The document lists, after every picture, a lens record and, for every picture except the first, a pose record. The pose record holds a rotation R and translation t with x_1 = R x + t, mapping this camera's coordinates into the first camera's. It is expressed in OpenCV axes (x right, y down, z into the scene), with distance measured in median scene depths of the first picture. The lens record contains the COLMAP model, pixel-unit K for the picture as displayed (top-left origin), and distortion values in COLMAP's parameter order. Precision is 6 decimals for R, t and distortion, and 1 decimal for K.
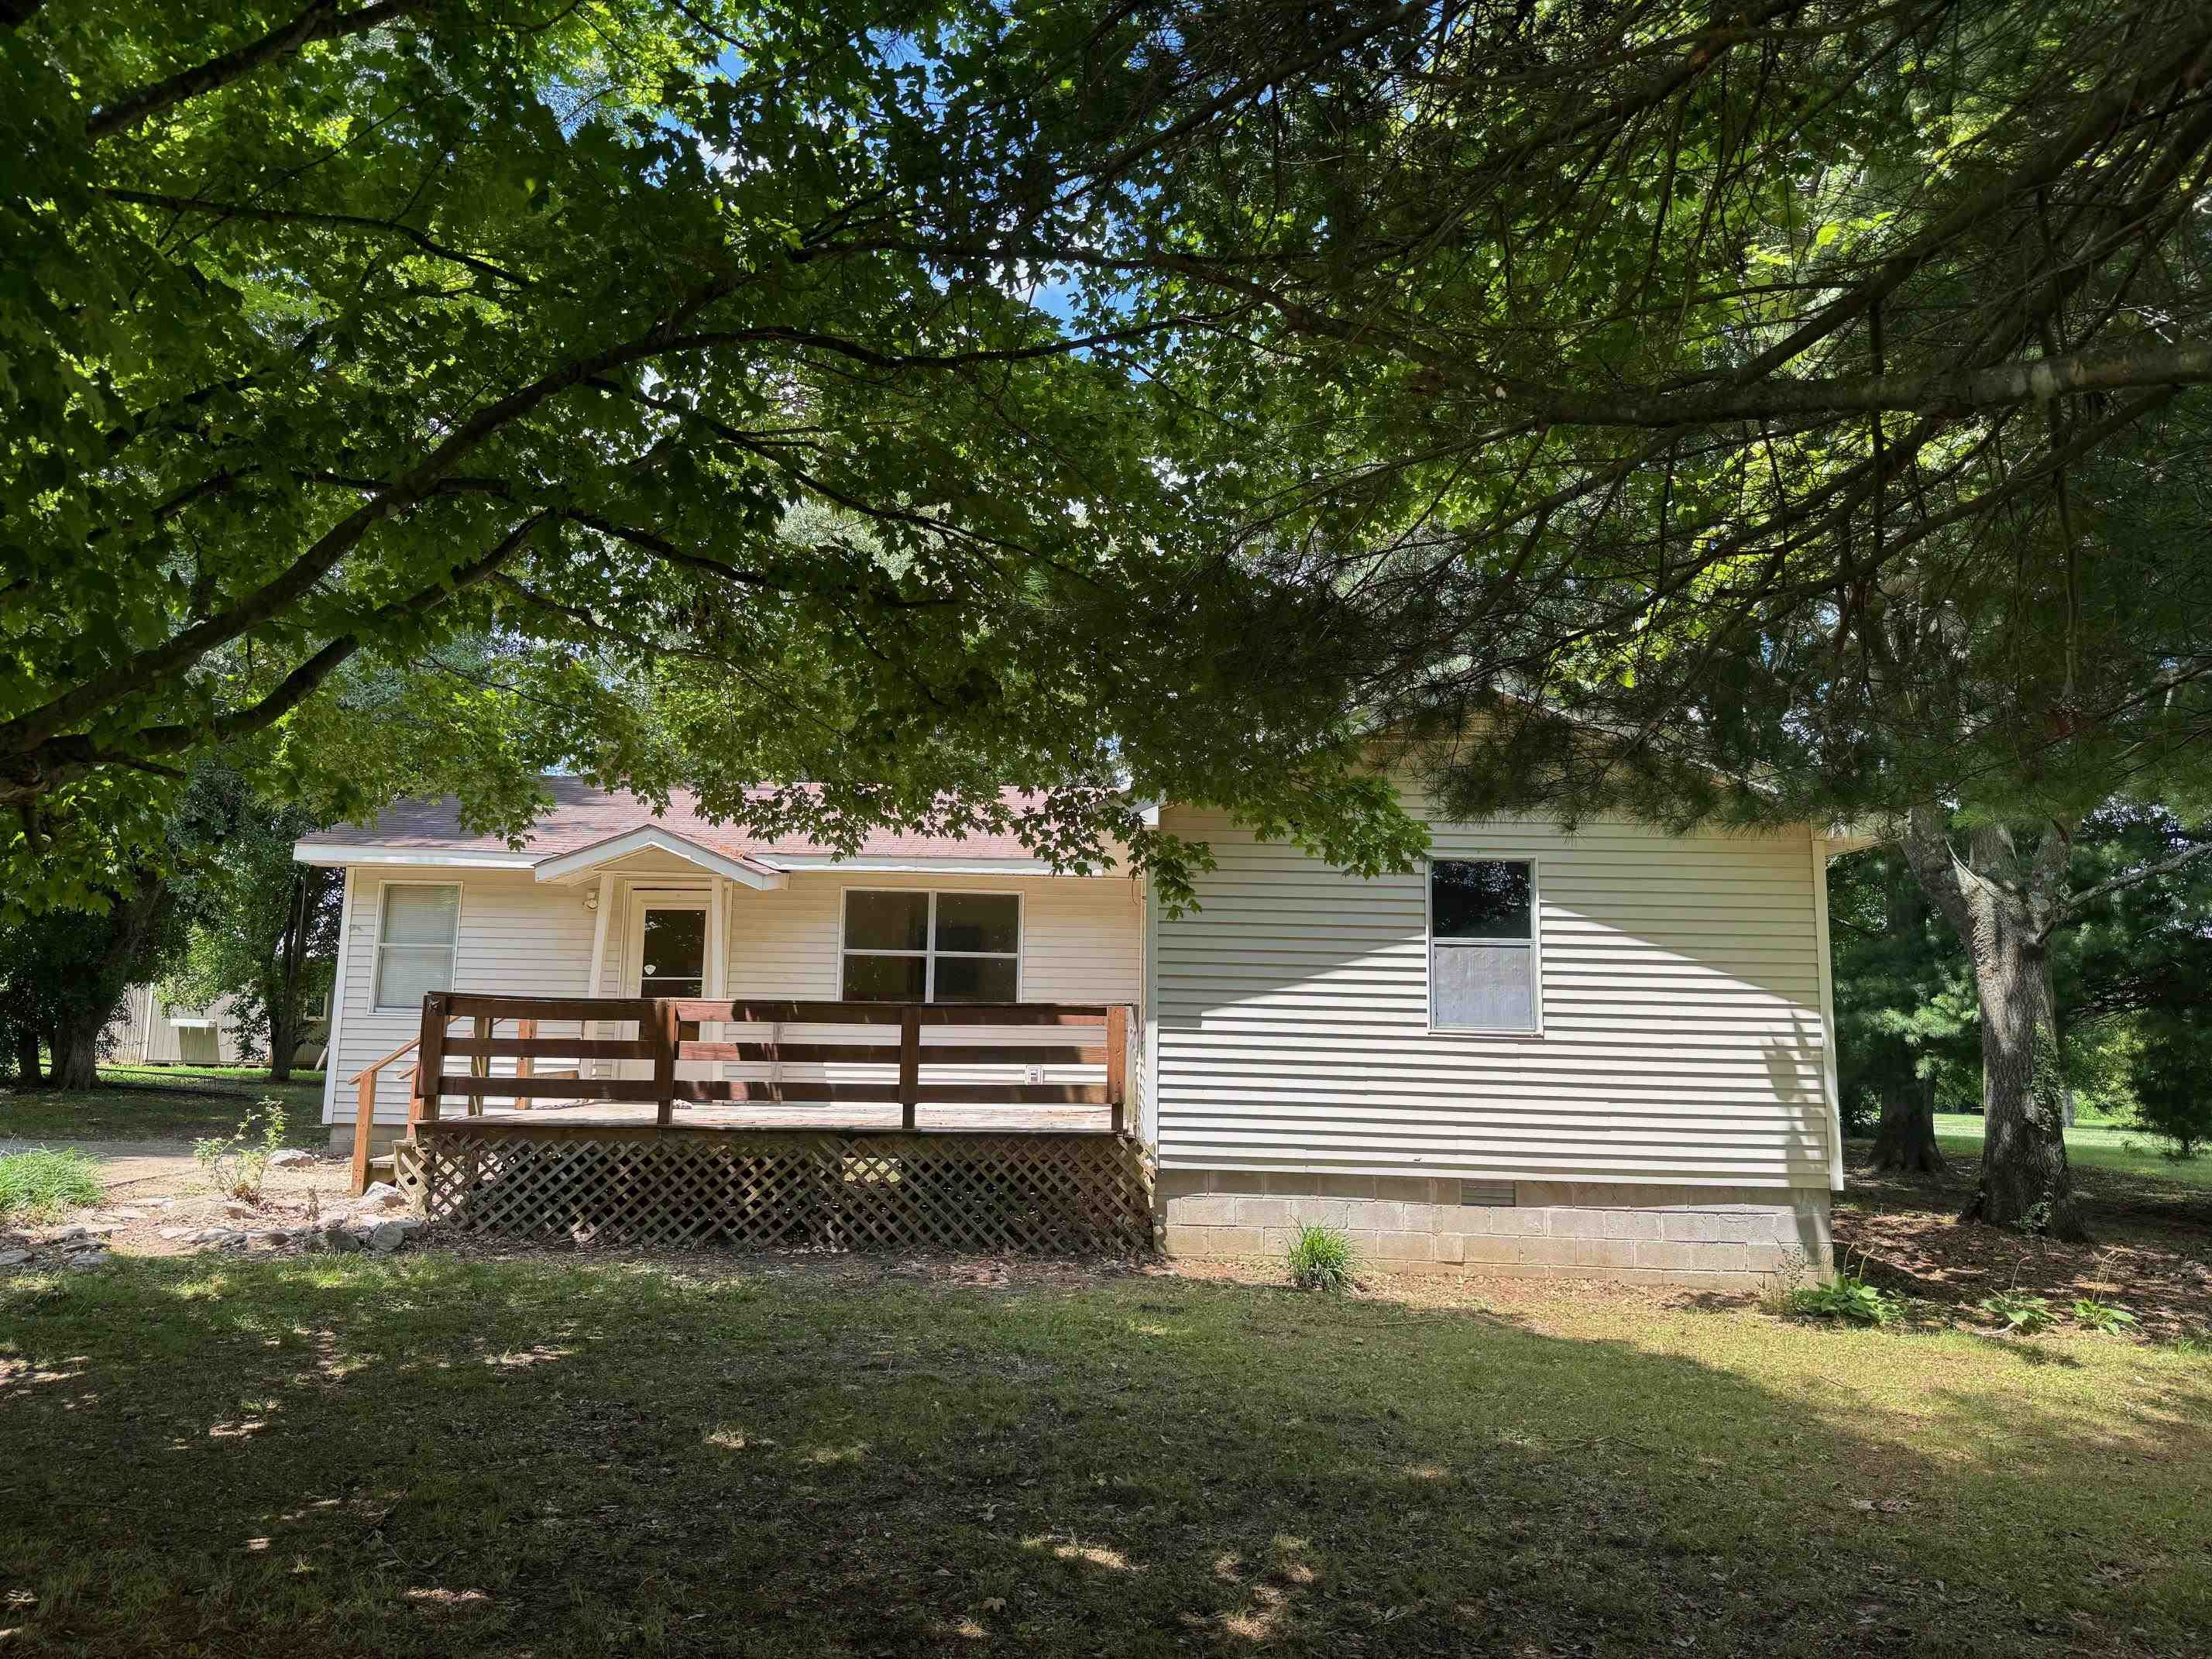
lens RADIAL K [[1540.3, 0, 1121.1], [0, 1540.3, 831.6], [0, 0, 1]] dist [0.157017, -0.282916]
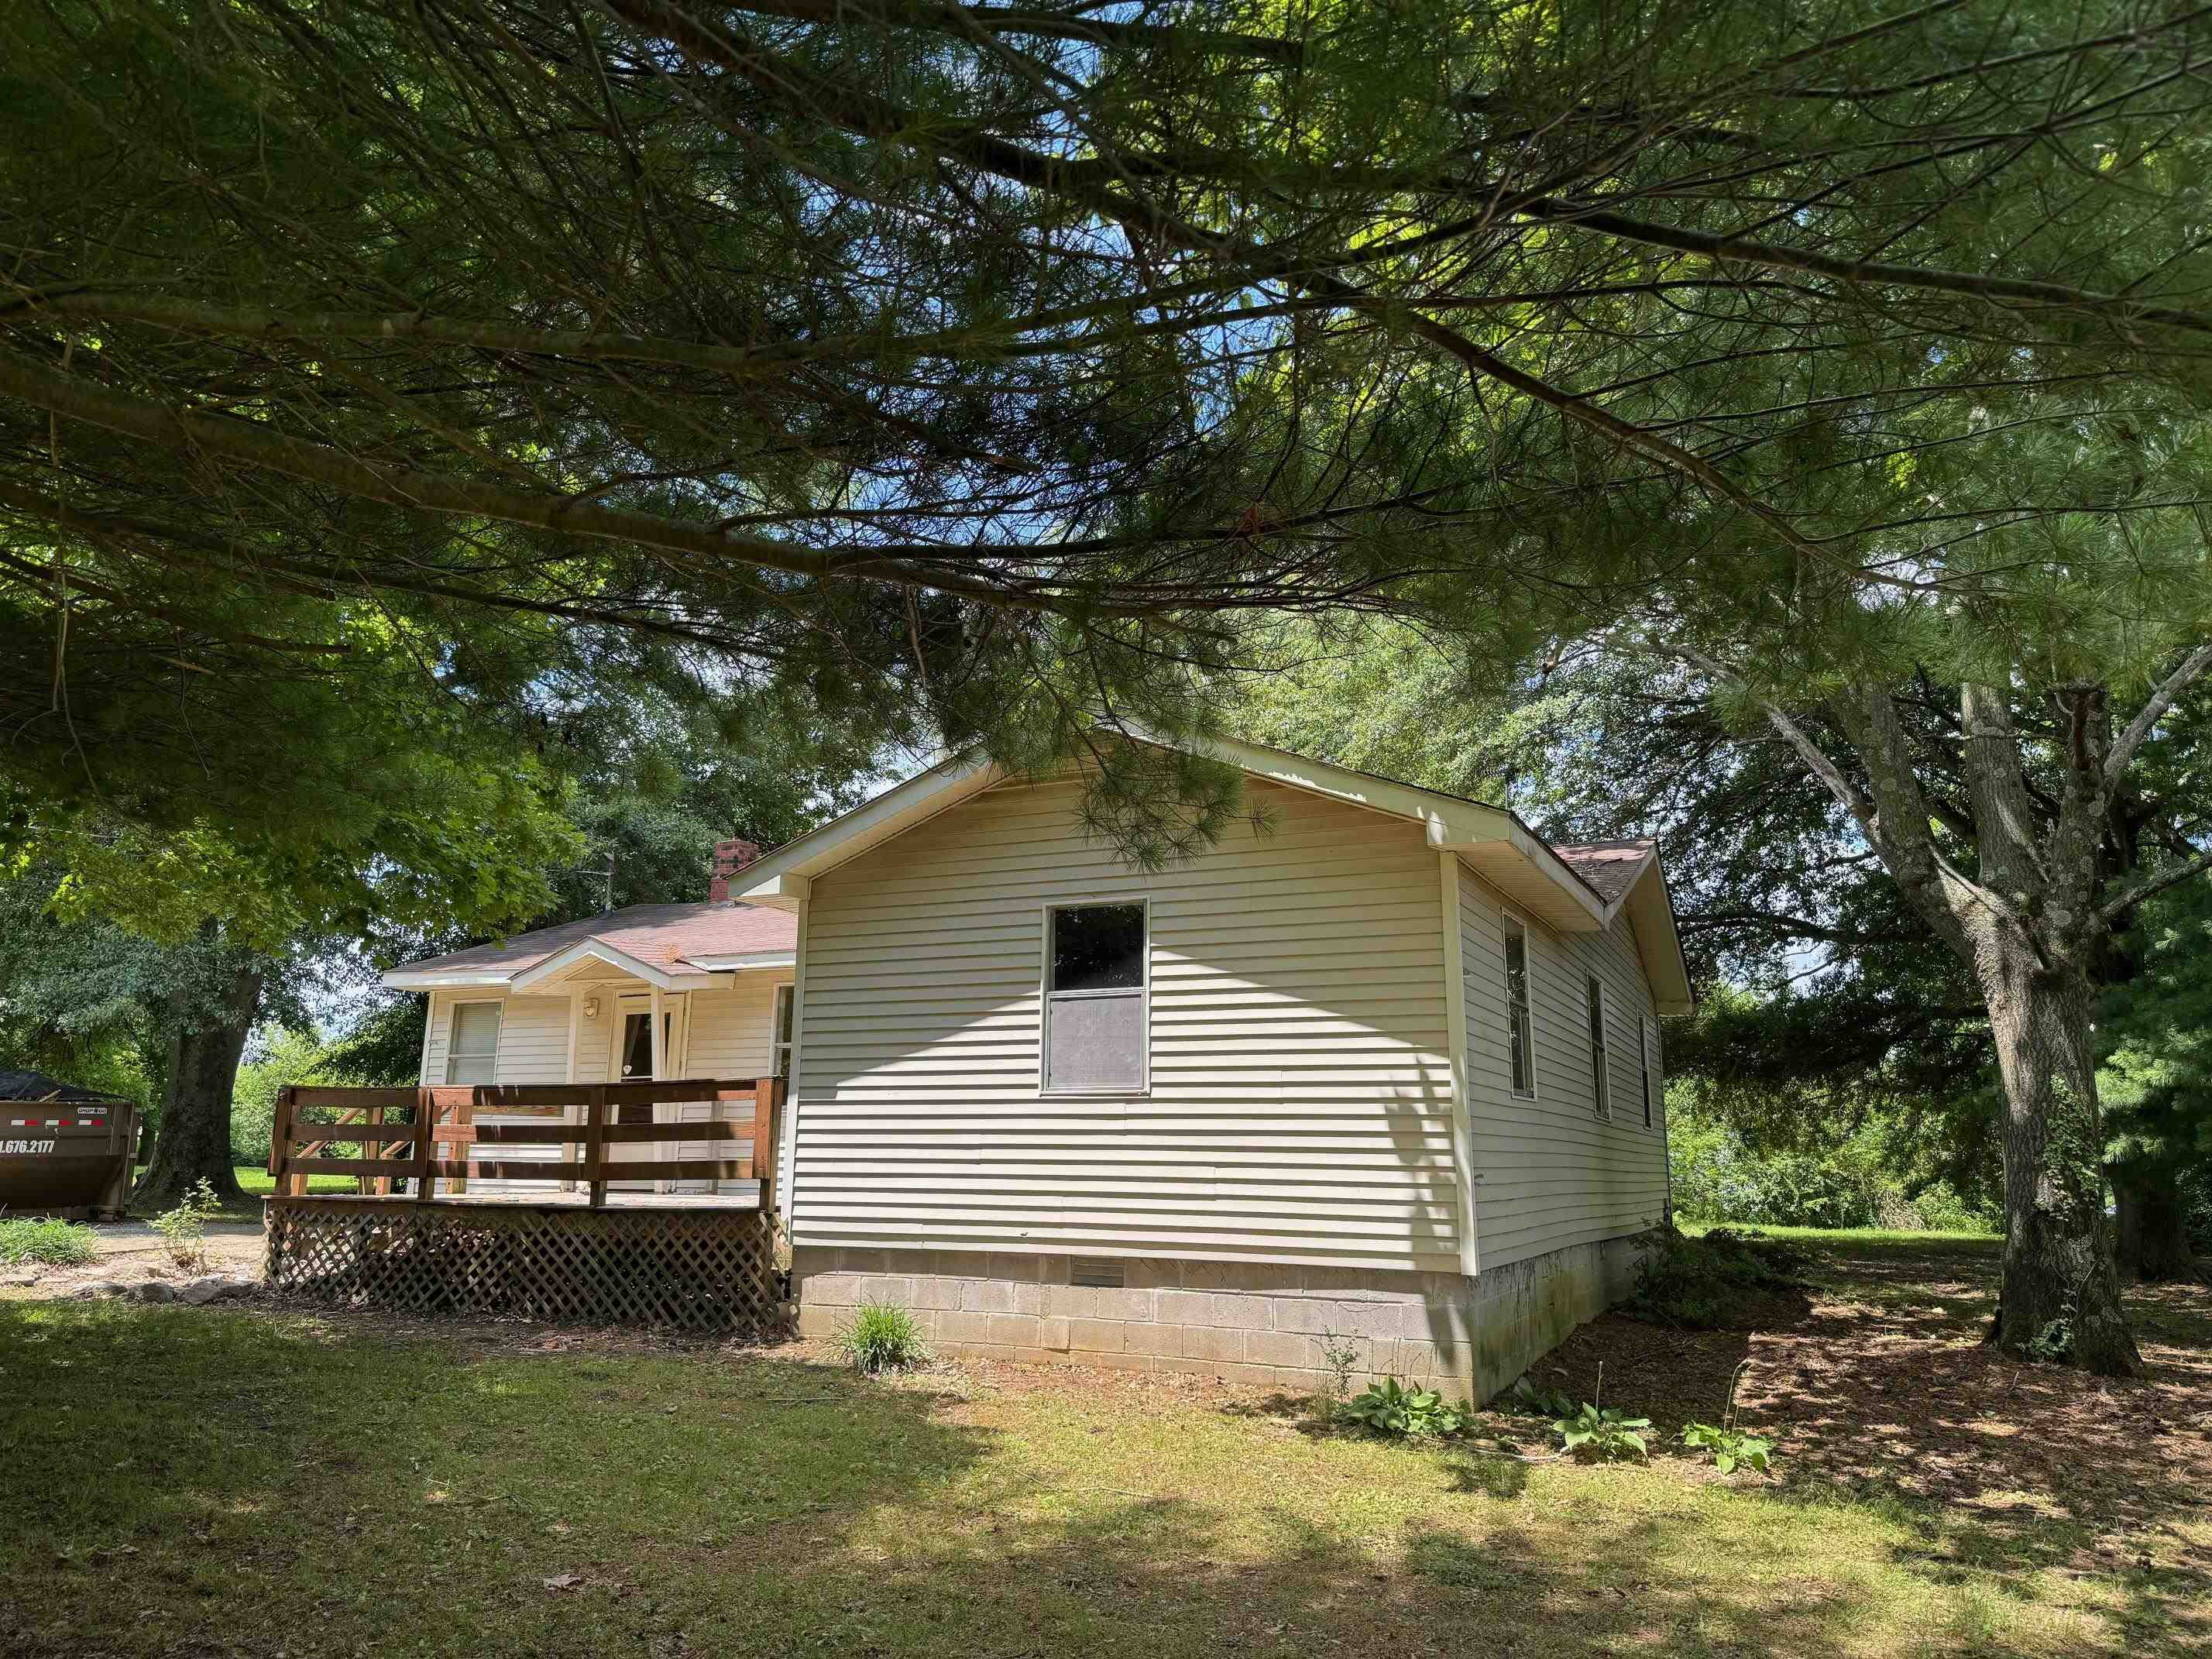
lens RADIAL K [[1540.3, 0, 1121.1], [0, 1540.3, 831.6], [0, 0, 1]] dist [0.157017, -0.282916]
pose [[0.911039, -0.095489, -0.401112, 0.628997], [0.061897, 0.993463, -0.095921, 0.065280], [0.407649, 0.062560, 0.910993, 0.171460]]
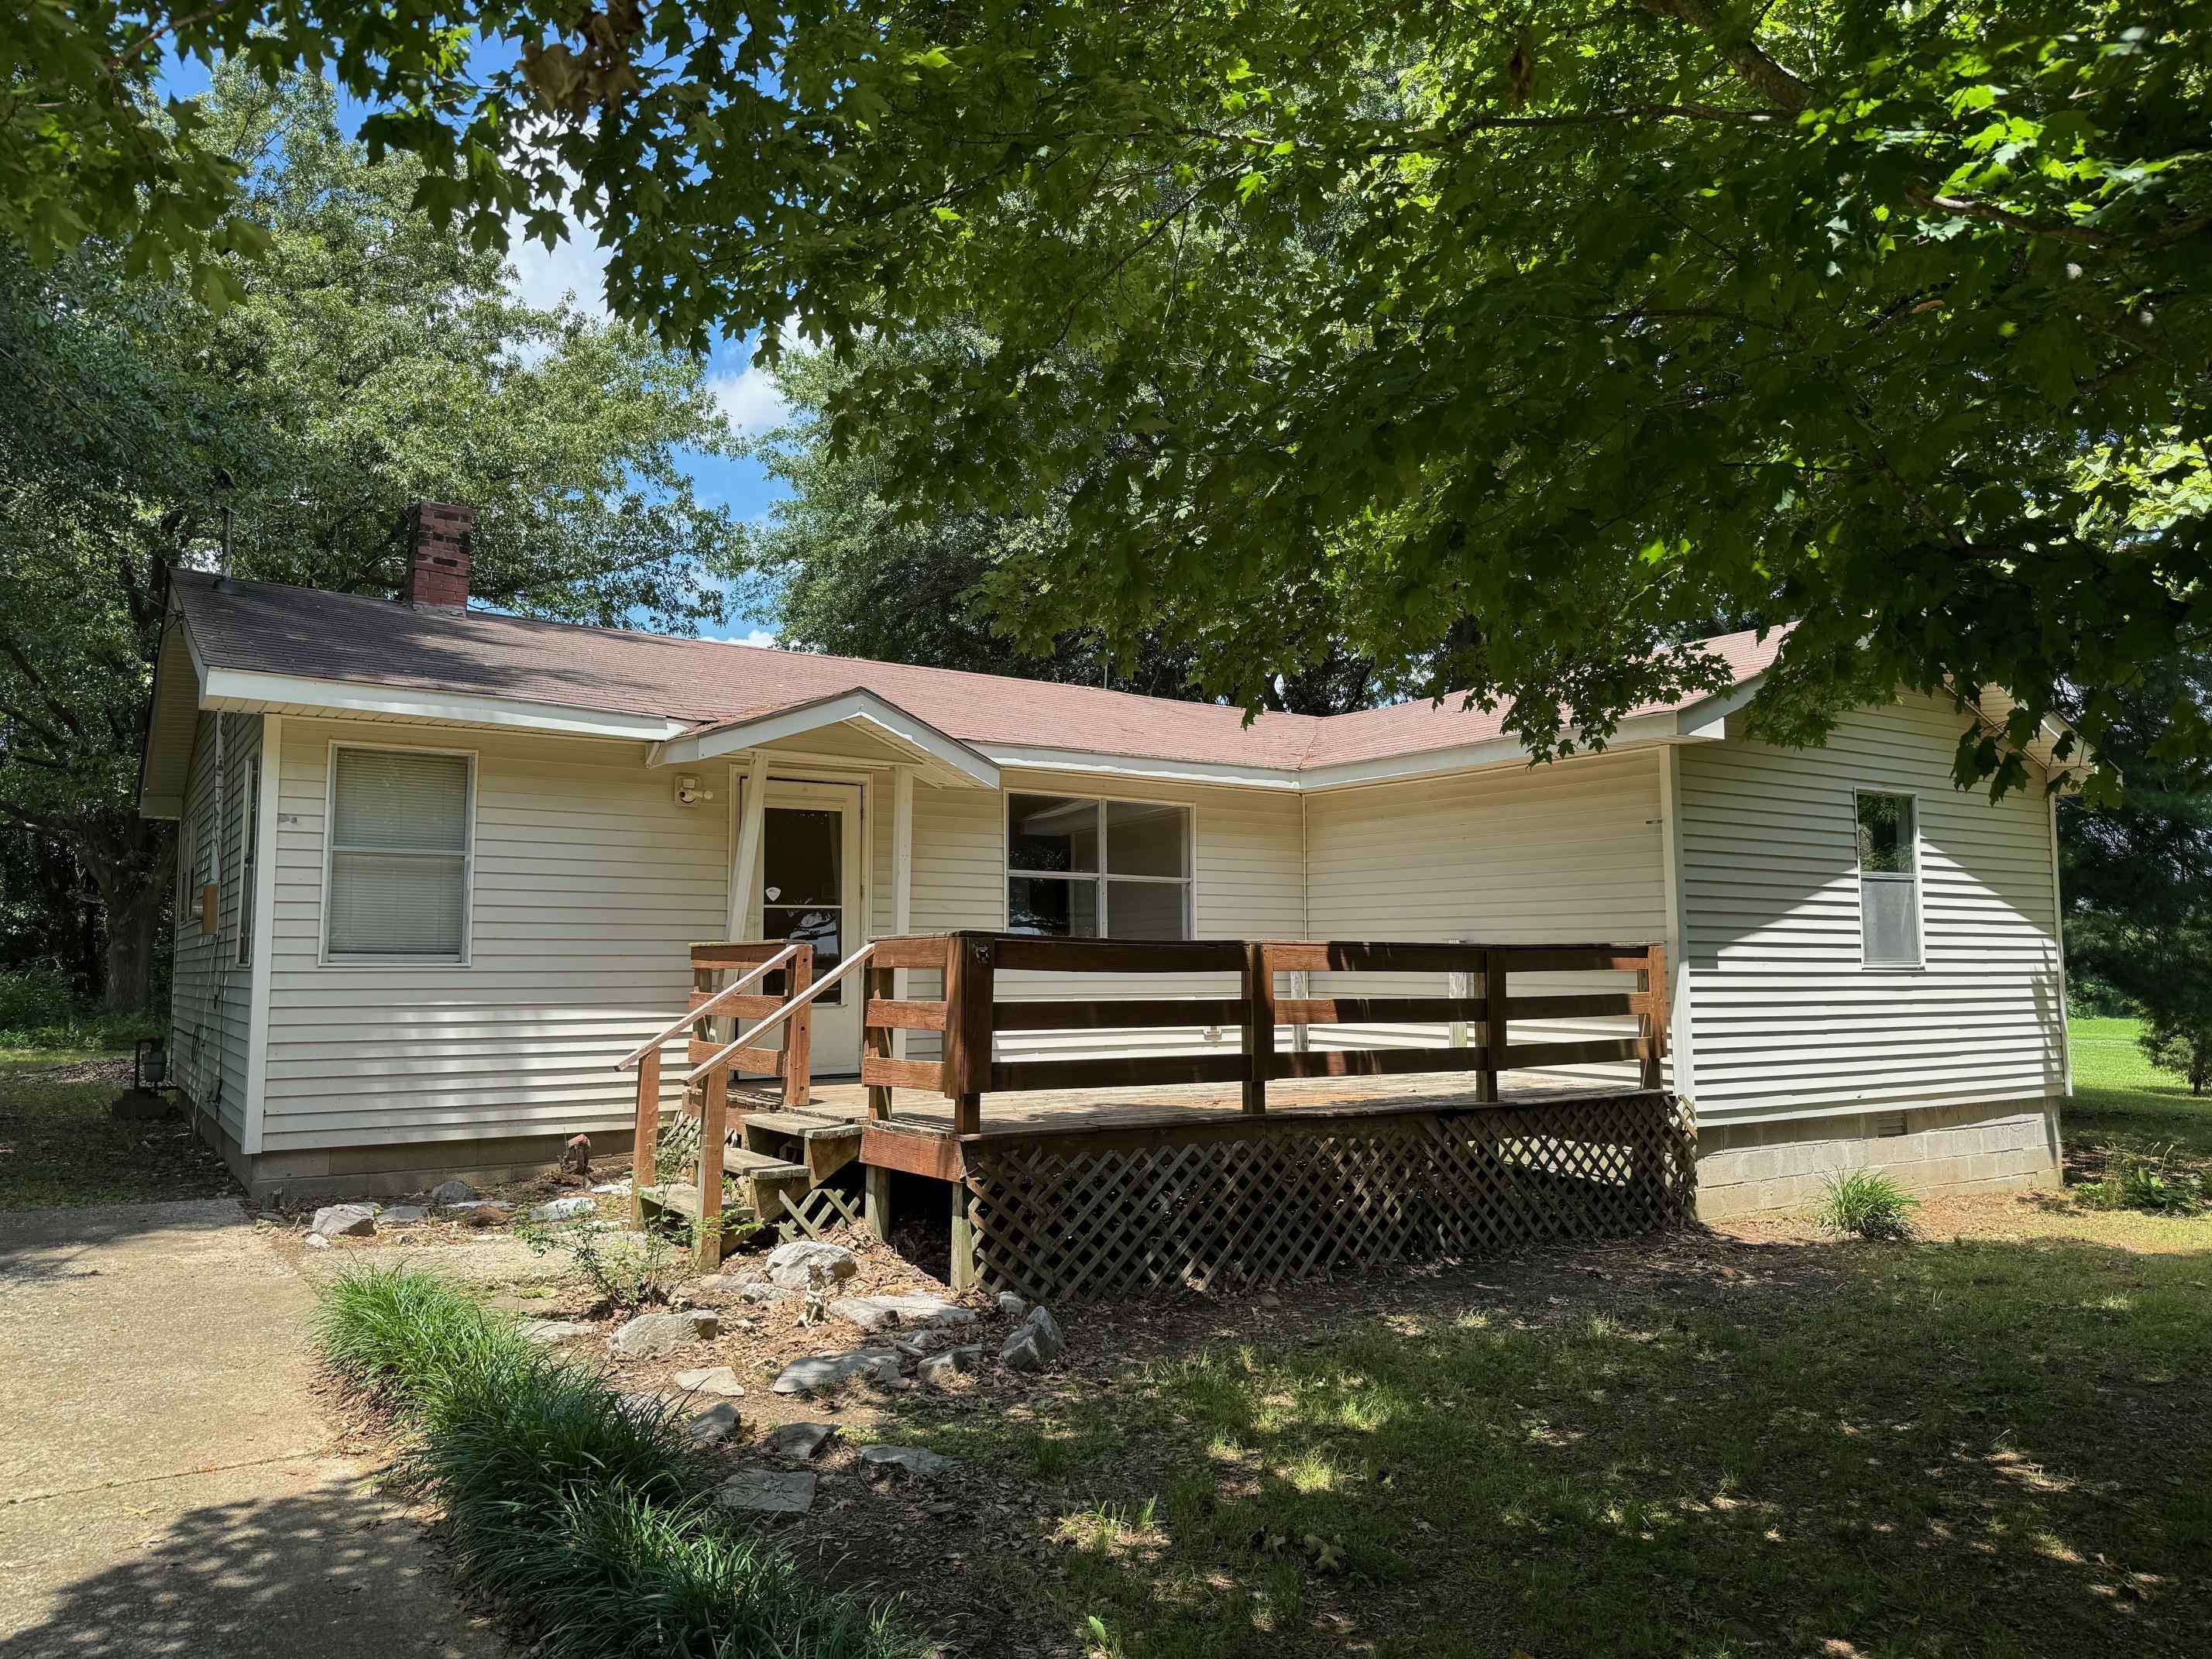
lens RADIAL K [[1540.3, 0, 1121.1], [0, 1540.3, 831.6], [0, 0, 1]] dist [0.157017, -0.282916]
pose [[0.821227, 0.028706, 0.569879, -0.752955], [-0.058576, 0.997698, 0.034155, 0.037414], [-0.567587, -0.061430, 0.821018, 0.460359]]
